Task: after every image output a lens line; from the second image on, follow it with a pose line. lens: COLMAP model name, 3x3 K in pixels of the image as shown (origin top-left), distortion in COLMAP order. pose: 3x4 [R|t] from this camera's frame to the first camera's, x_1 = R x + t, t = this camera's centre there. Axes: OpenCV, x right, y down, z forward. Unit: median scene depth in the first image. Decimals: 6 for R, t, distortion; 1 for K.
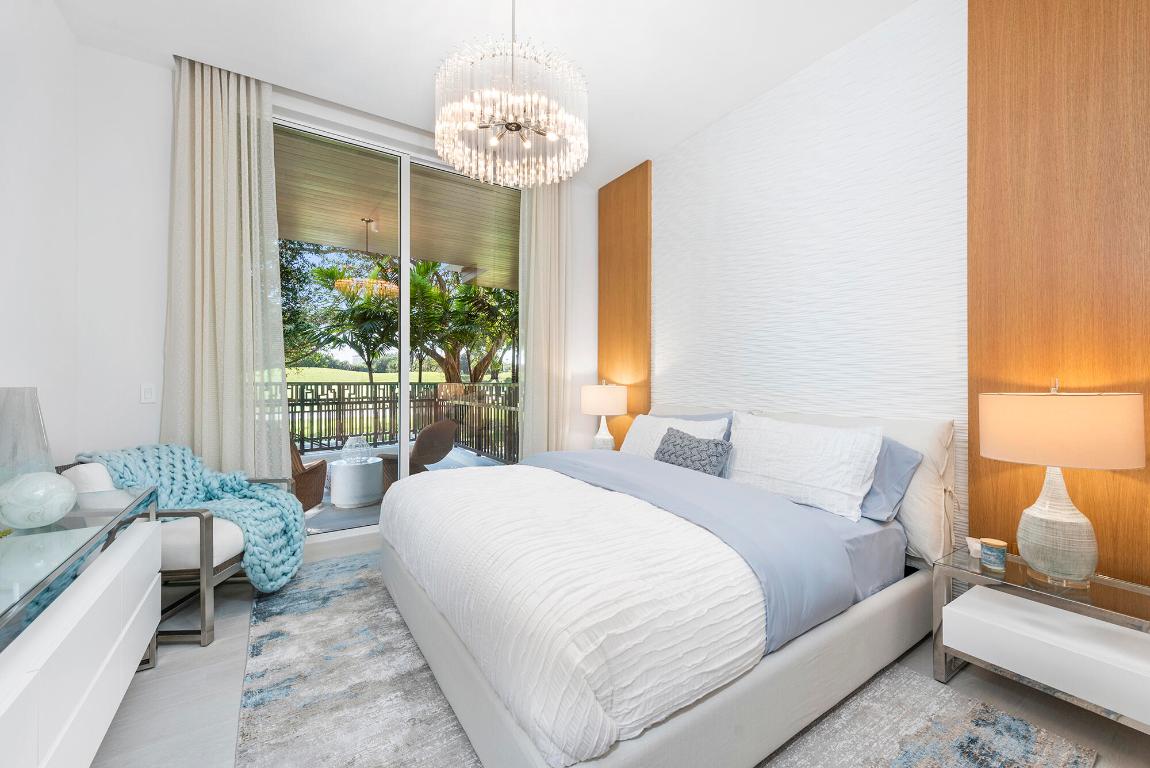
lens RADIAL K [[451.7, 0, 581.9], [0, 451.7, 384.3], [0, 0, 1]] dist [-0.000169, 0.000003]
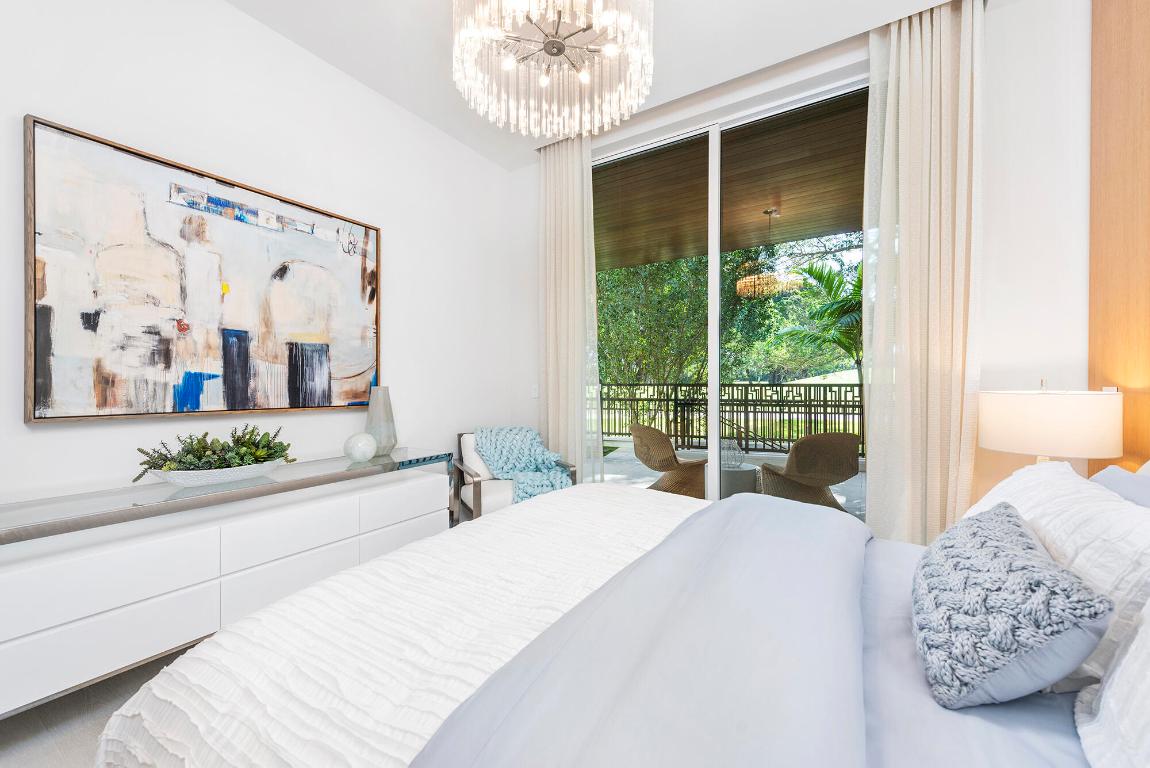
lens RADIAL K [[451.7, 0, 581.9], [0, 451.7, 384.3], [0, 0, 1]] dist [-0.000169, 0.000003]
pose [[0.424388, 0.000347, -0.905480, 0.165945], [-0.003899, 0.999991, -0.001444, 0.000210], [0.905472, 0.004144, 0.424386, 0.206159]]
